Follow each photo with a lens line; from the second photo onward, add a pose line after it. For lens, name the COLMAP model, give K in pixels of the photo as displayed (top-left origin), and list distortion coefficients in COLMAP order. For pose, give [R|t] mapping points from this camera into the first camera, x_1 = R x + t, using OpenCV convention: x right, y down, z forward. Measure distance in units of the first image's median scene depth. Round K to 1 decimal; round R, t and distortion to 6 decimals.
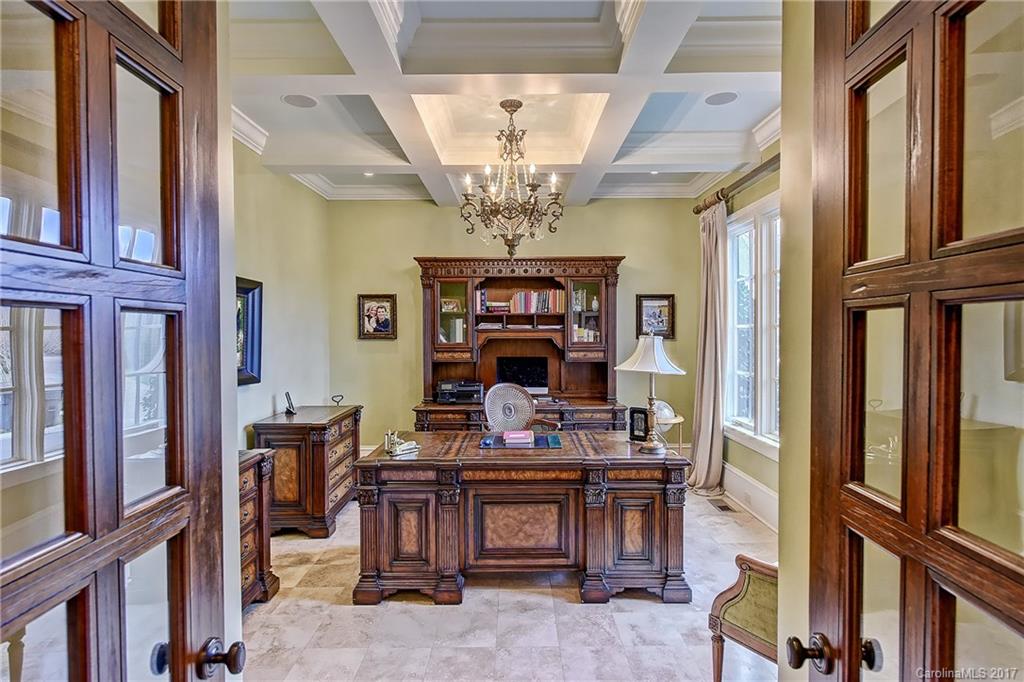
lens RADIAL K [[536.1, 0, 512.6], [0, 536.1, 340.4], [0, 0, 1]] dist [0.000573, -0.001479]
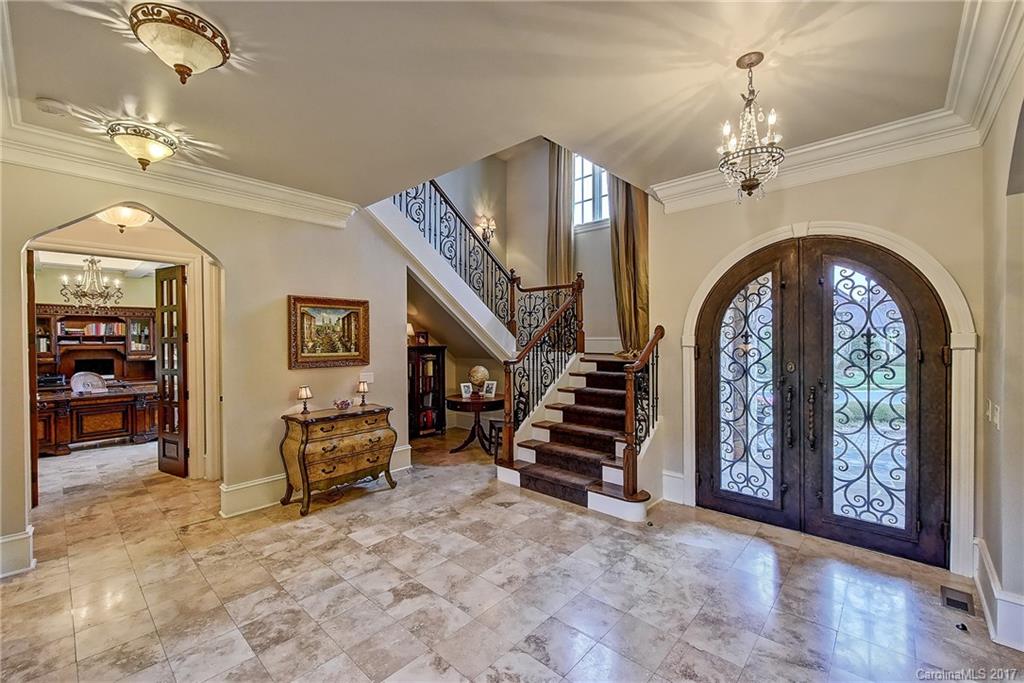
lens RADIAL K [[422.7, 0, 516.8], [0, 422.7, 345.1], [0, 0, 1]] dist [-0.001778, -0.000694]
pose [[0.668328, -0.011609, 0.743776, -0.090215], [0.016620, 0.999862, 0.000672, 0.005810], [-0.743681, 0.011913, 0.668429, -1.049910]]
